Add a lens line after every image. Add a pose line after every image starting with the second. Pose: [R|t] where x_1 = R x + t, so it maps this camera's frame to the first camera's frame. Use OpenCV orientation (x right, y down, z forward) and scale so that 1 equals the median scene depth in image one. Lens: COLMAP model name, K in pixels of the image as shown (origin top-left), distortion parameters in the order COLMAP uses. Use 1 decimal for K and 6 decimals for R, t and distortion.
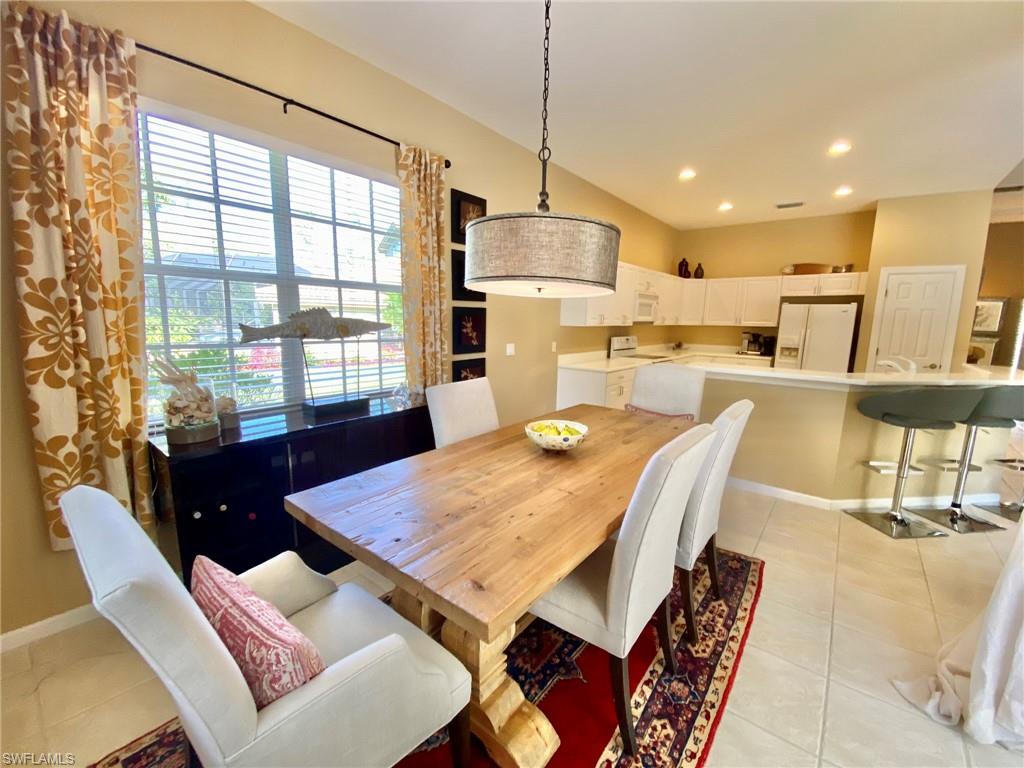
lens RADIAL K [[414.6, 0, 509.7], [0, 414.6, 386.6], [0, 0, 1]] dist [0.027703, -0.024522]
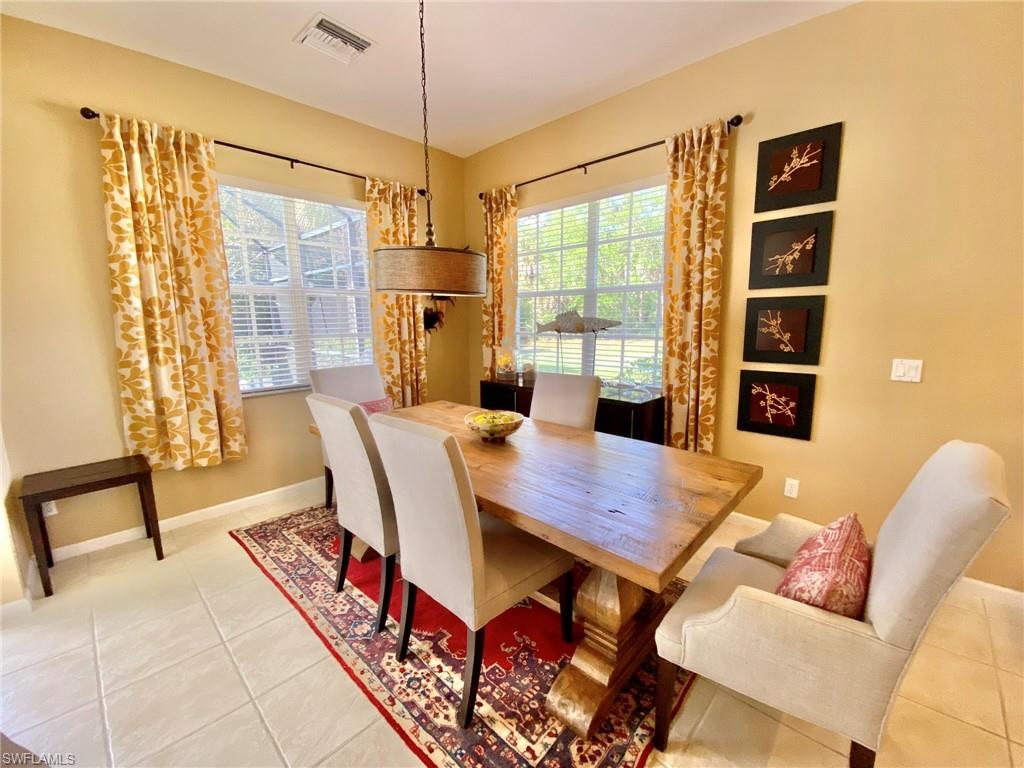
lens RADIAL K [[414.6, 0, 509.7], [0, 414.6, 386.6], [0, 0, 1]] dist [0.027703, -0.024522]
pose [[-0.081718, 0.145131, -0.986032, 0.995236], [-0.155903, 0.975300, 0.156472, -0.129322], [0.984386, 0.166512, -0.057074, 0.947264]]
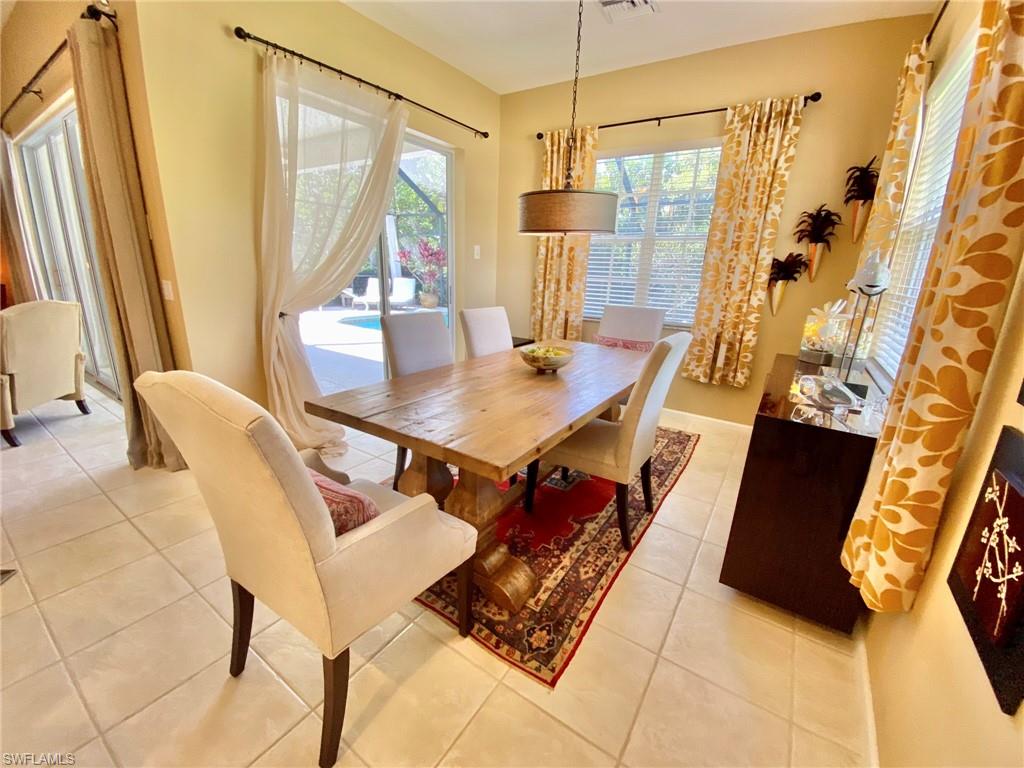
lens RADIAL K [[414.6, 0, 509.7], [0, 414.6, 386.6], [0, 0, 1]] dist [0.027703, -0.024522]
pose [[-0.994395, -0.024094, -0.102950, 0.289760], [-0.066275, 0.900702, 0.429352, -0.258413], [0.082383, 0.433769, -0.897250, 1.793317]]
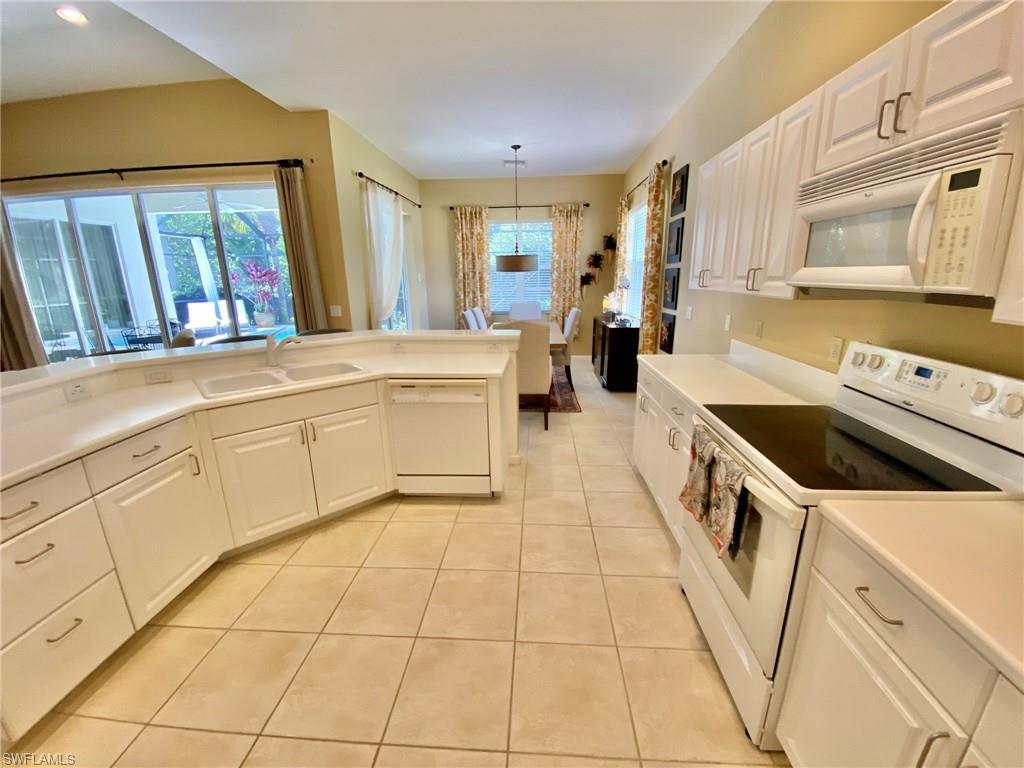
lens RADIAL K [[414.6, 0, 509.7], [0, 414.6, 386.6], [0, 0, 1]] dist [0.027703, -0.024522]
pose [[-0.818954, 0.140421, -0.556415, 1.495717], [-0.094149, 0.923585, 0.371655, -0.428790], [0.566084, 0.356754, -0.743152, 2.663366]]
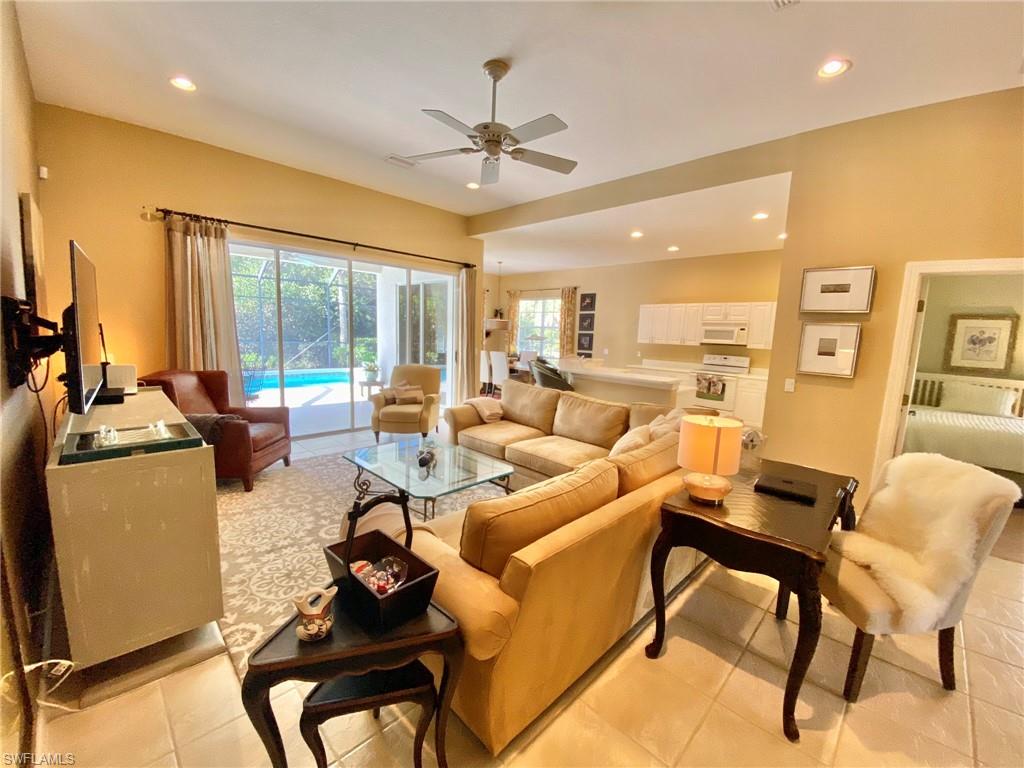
lens RADIAL K [[414.6, 0, 509.7], [0, 414.6, 386.6], [0, 0, 1]] dist [0.027703, -0.024522]
pose [[-0.104951, 0.108136, -0.988581, 4.080163], [-0.200019, 0.971461, 0.127498, -0.157223], [0.974155, 0.211116, -0.080327, 1.246612]]
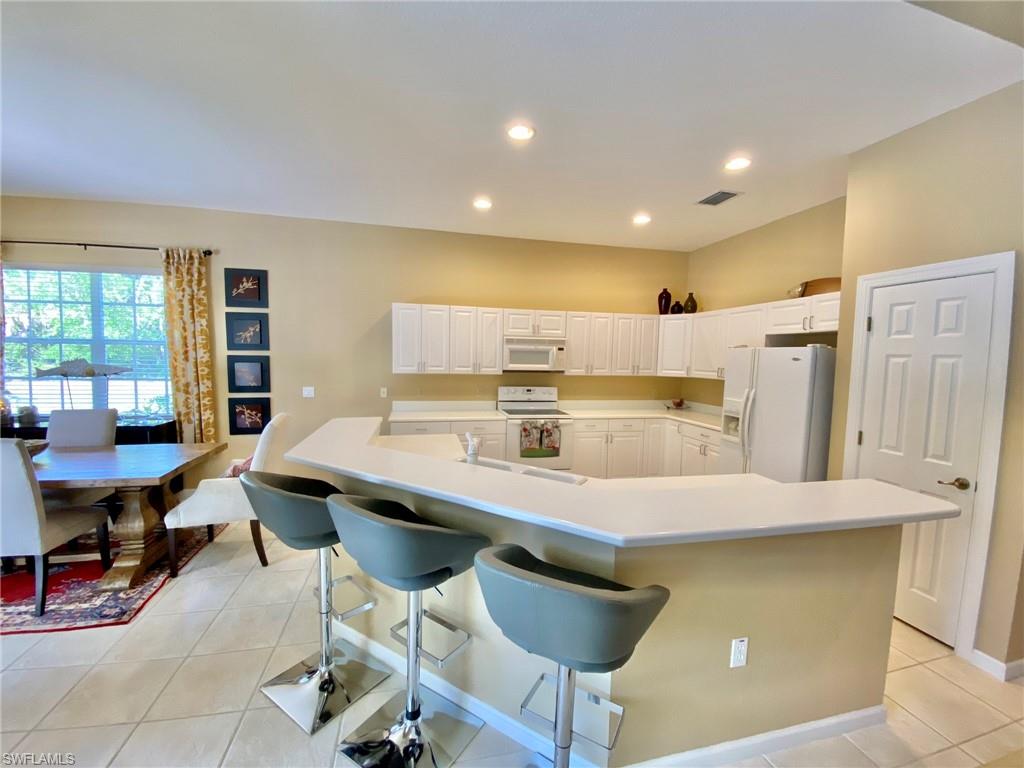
lens RADIAL K [[414.6, 0, 509.7], [0, 414.6, 386.6], [0, 0, 1]] dist [0.027703, -0.024522]
pose [[0.788451, 0.043034, -0.613590, 1.979582], [-0.106555, 0.992024, -0.067346, -0.153435], [0.605798, 0.118480, 0.786747, 0.775312]]
